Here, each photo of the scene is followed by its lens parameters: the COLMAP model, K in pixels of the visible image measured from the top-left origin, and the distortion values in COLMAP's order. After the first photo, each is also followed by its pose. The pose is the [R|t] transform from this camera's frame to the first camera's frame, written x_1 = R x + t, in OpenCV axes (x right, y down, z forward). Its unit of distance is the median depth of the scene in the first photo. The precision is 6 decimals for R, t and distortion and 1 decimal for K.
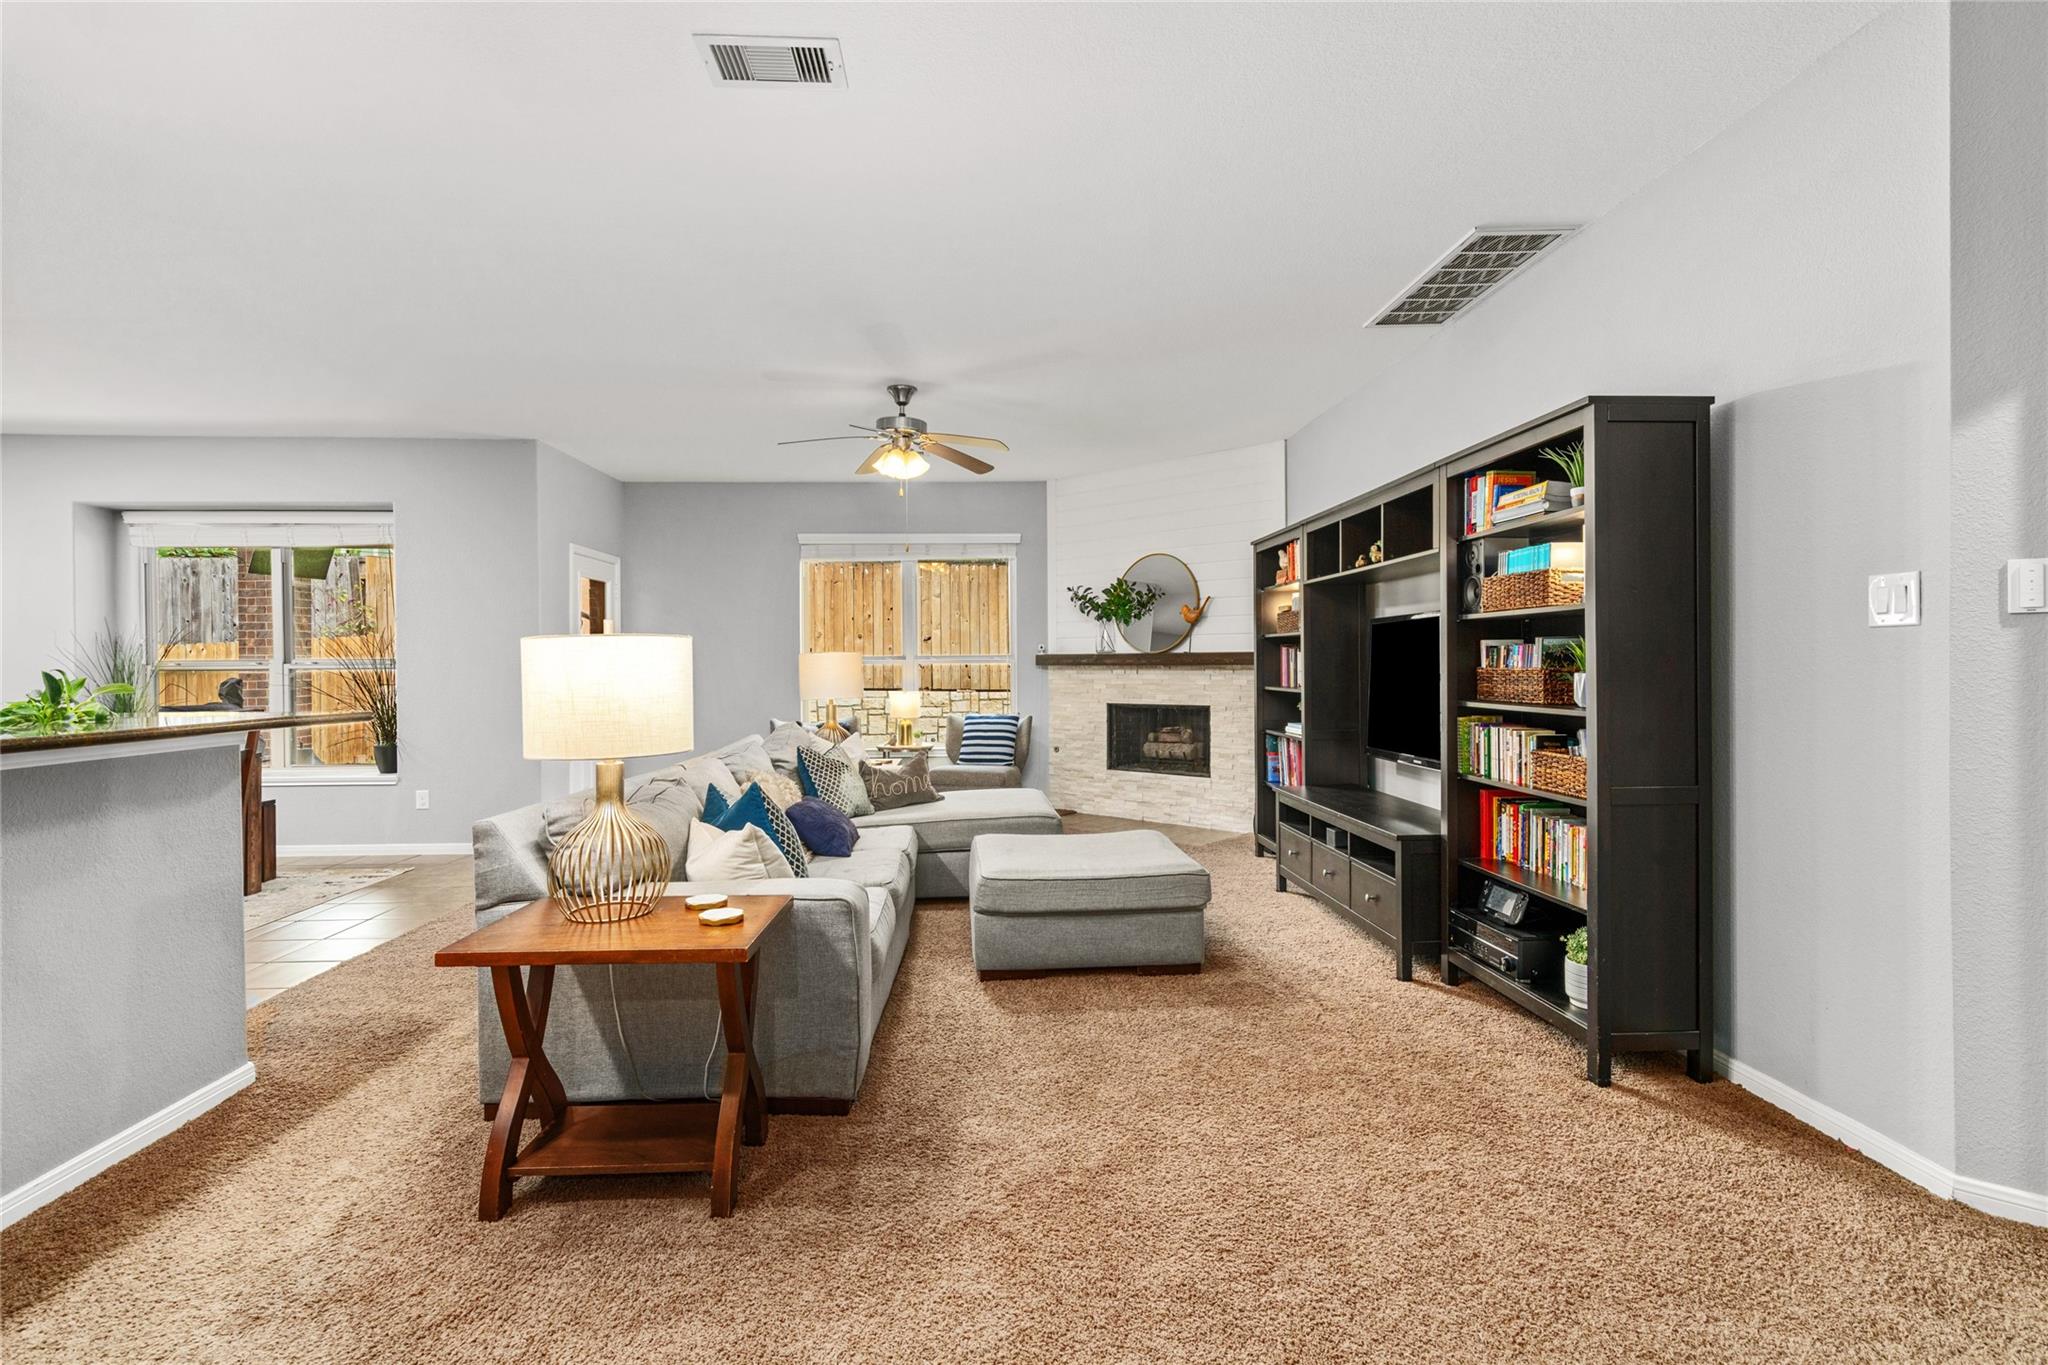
lens RADIAL K [[973.5, 0, 1009.2], [0, 973.5, 659.8], [0, 0, 1]] dist [0.001370, 0.000421]
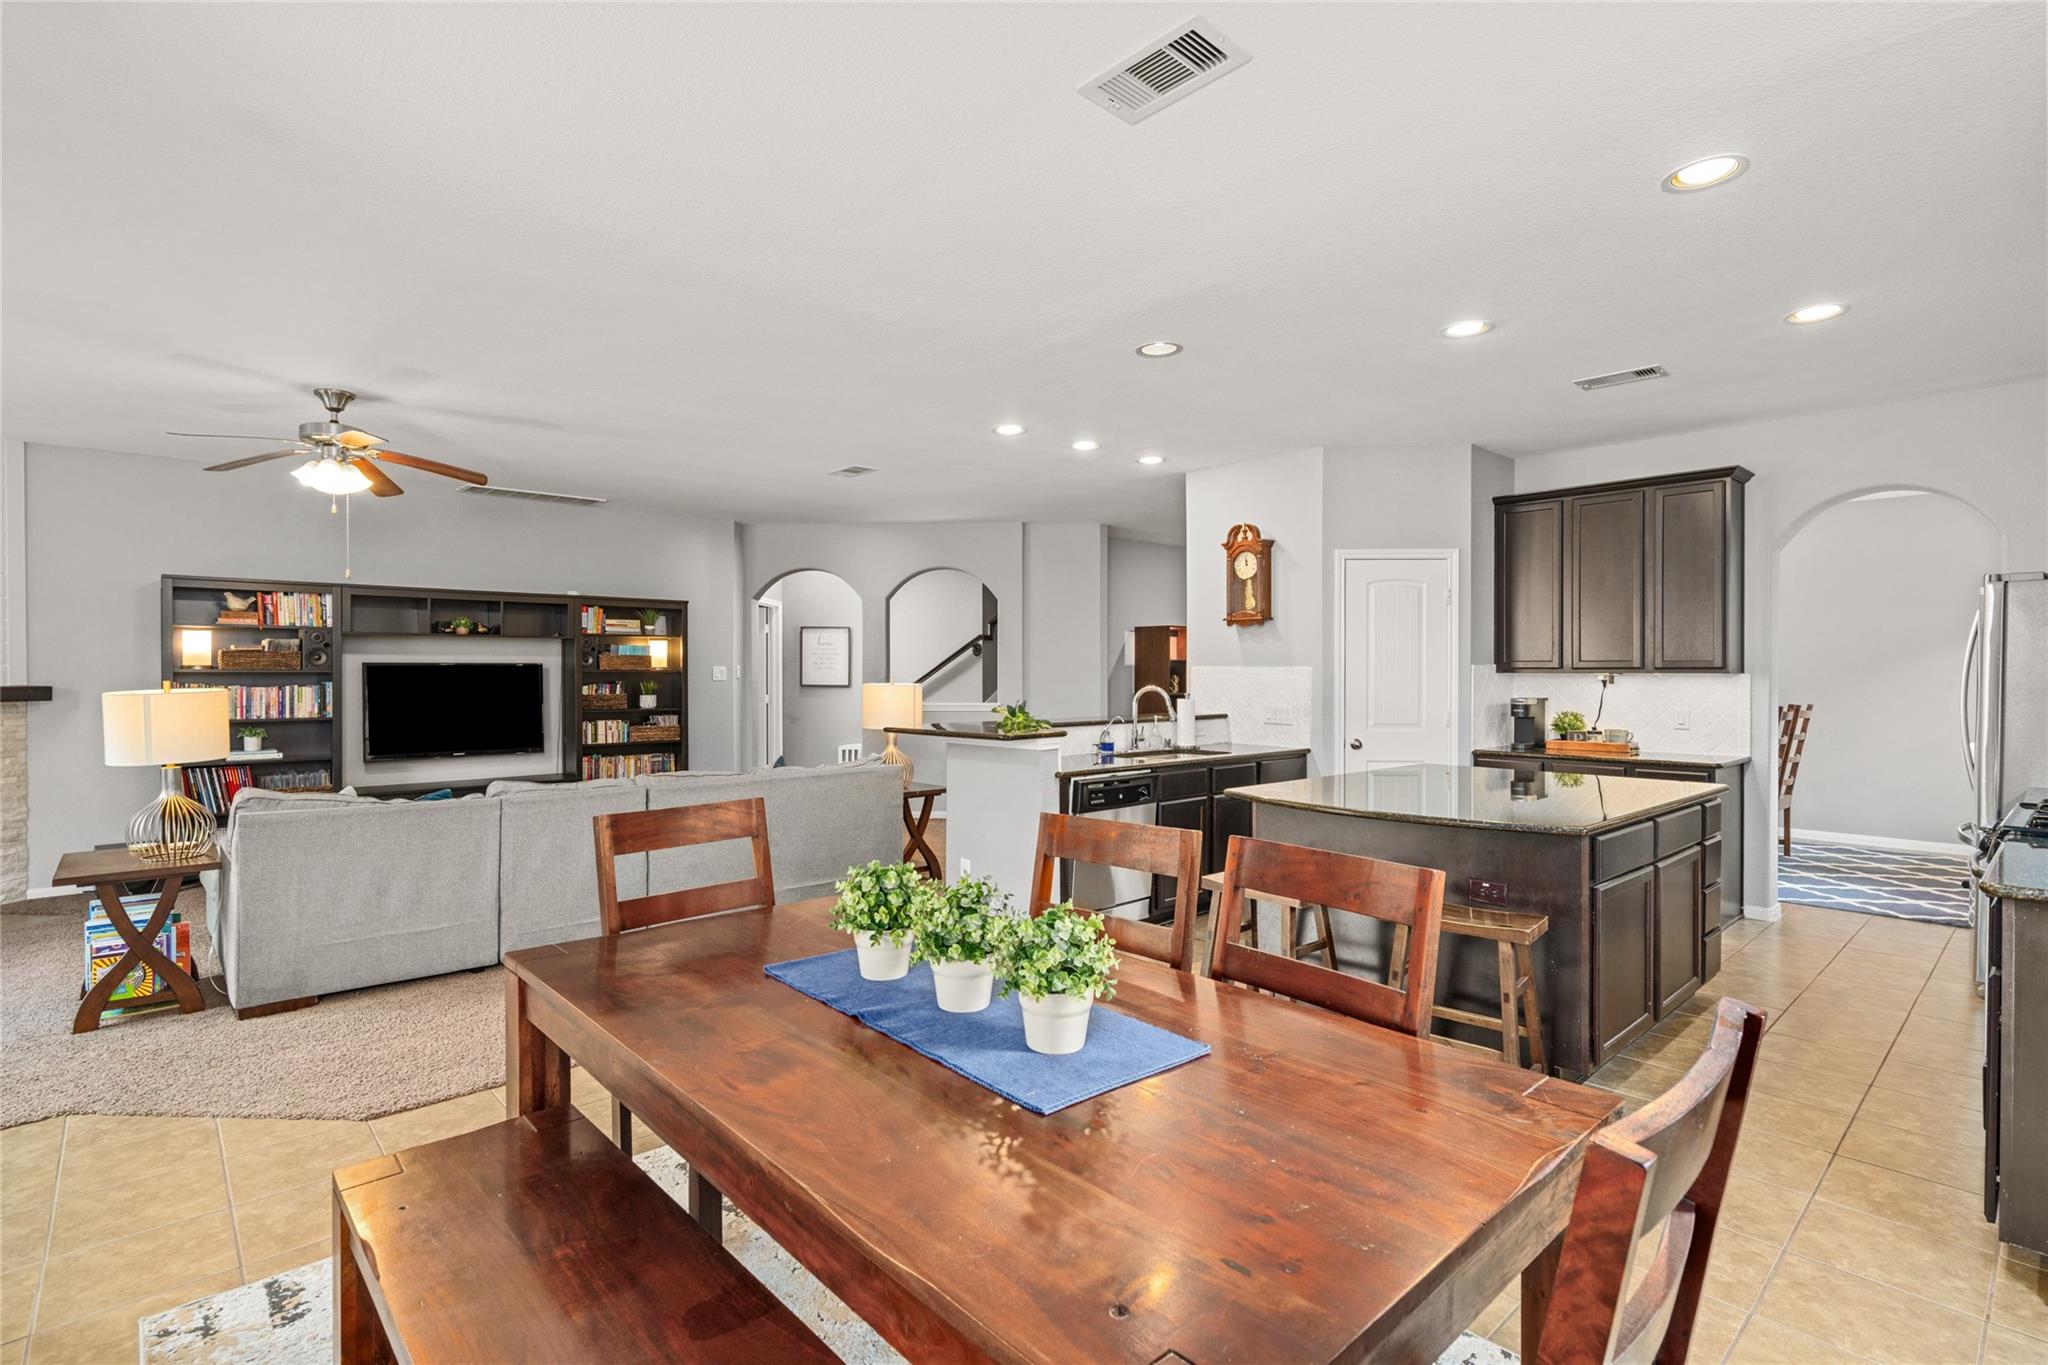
lens RADIAL K [[964.8, 0, 1024.0], [0, 964.8, 682.5], [0, 0, 1]] dist [-0.002402, -0.000109]
pose [[-0.642886, -0.001036, 0.765961, -0.893369], [0.002040, 0.999993, 0.003065, -0.011722], [-0.765959, 0.003533, -0.642880, 0.815973]]
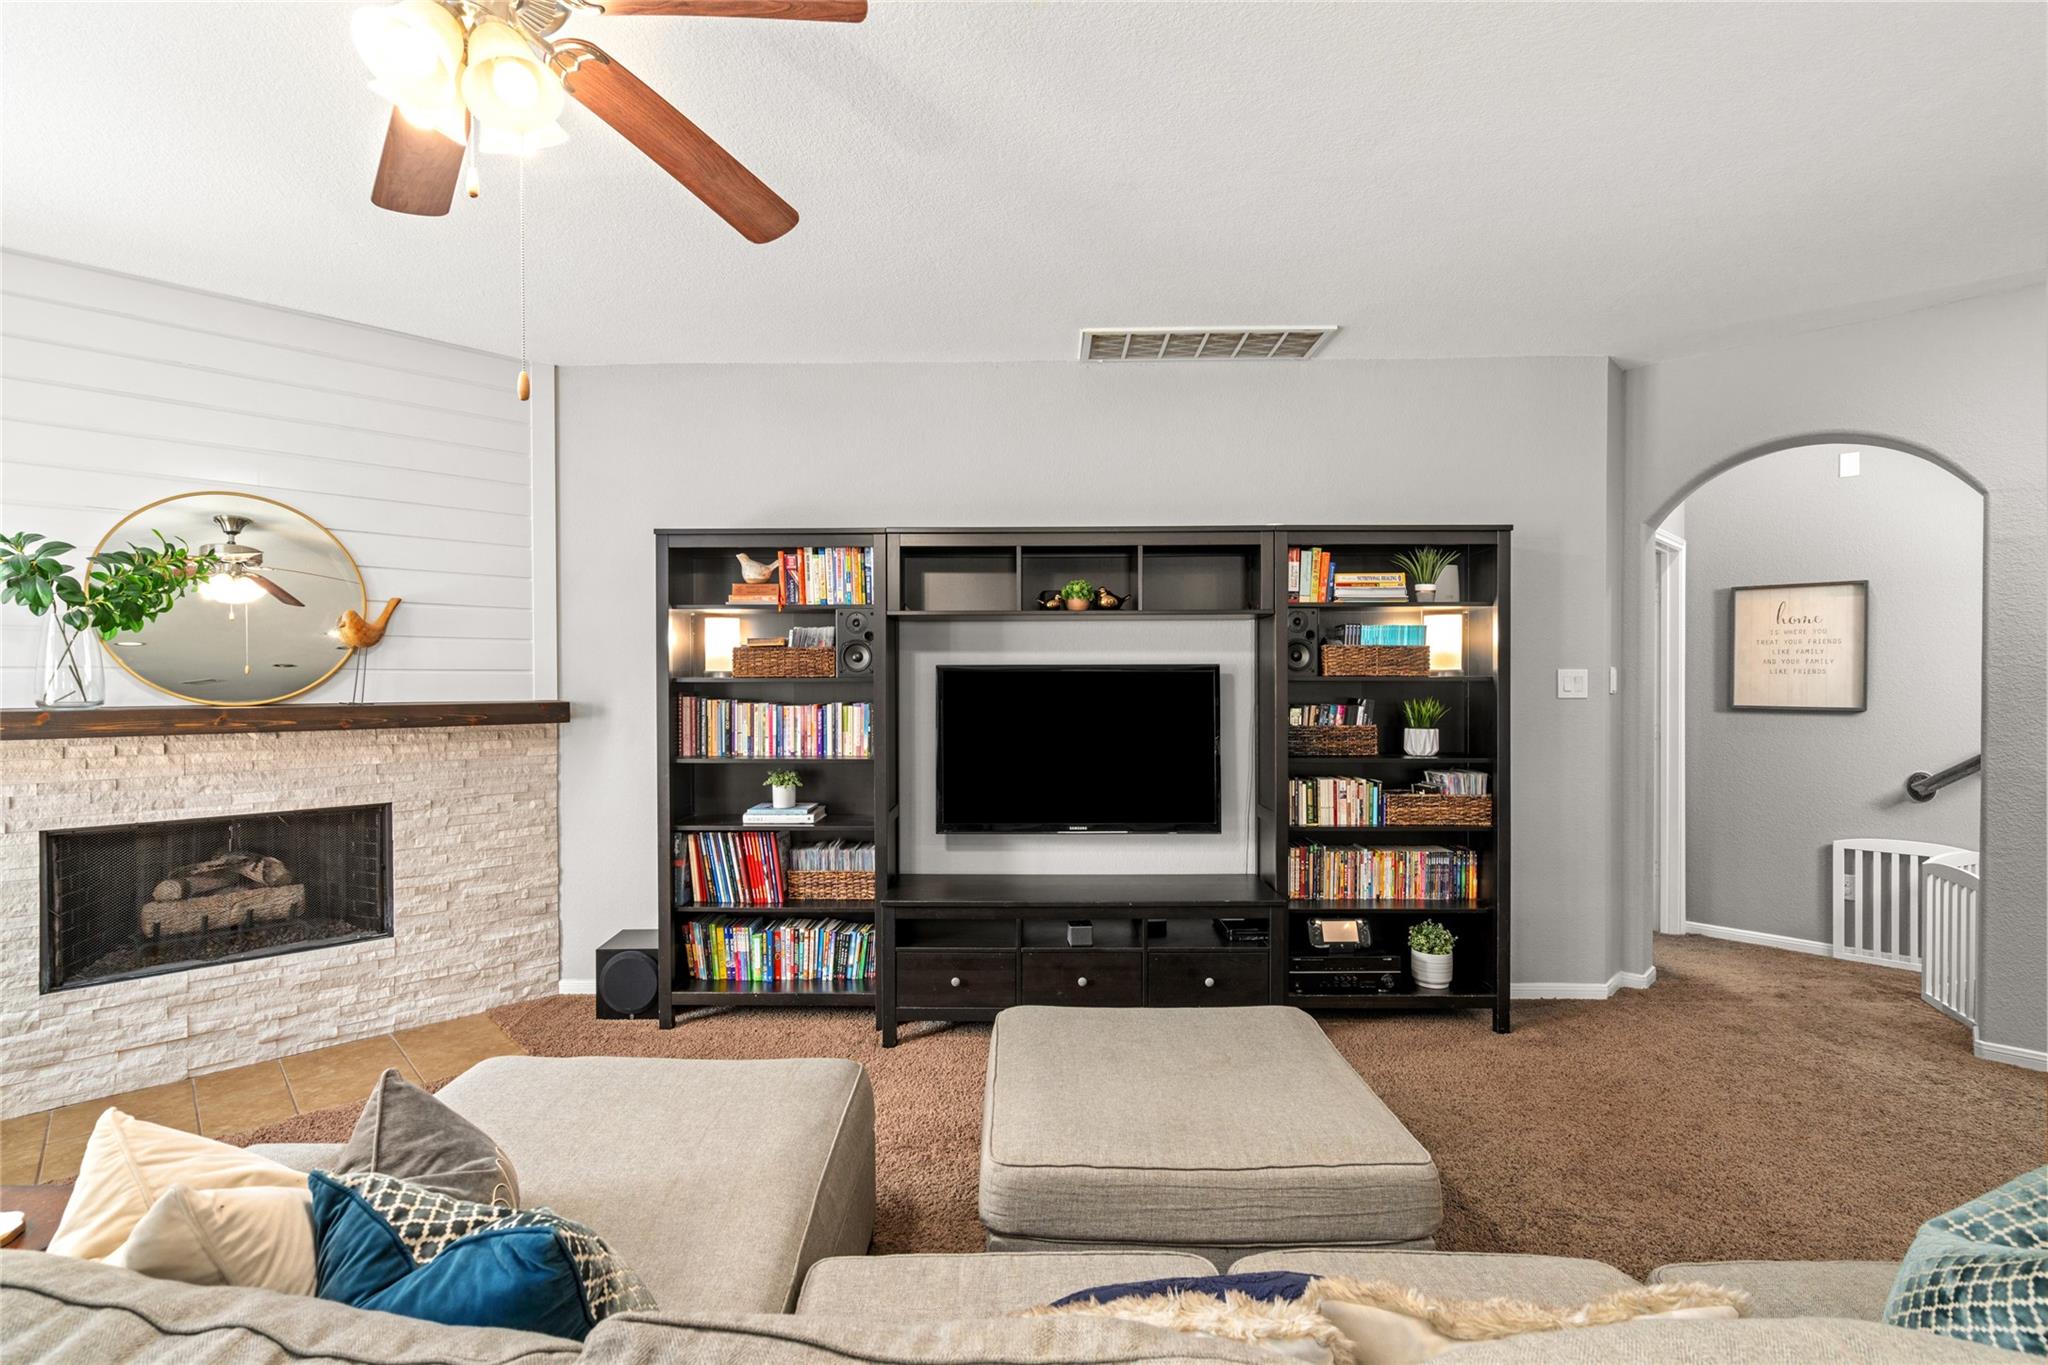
lens RADIAL K [[935.5, 0, 1026.9], [0, 935.5, 687.9], [0, 0, 1]] dist [-0.001950, 0.000102]
pose [[0.060667, -0.001875, 0.998156, -0.284860], [-0.002430, 0.999995, 0.002026, -0.017822], [-0.998155, -0.002549, 0.060662, 0.617275]]
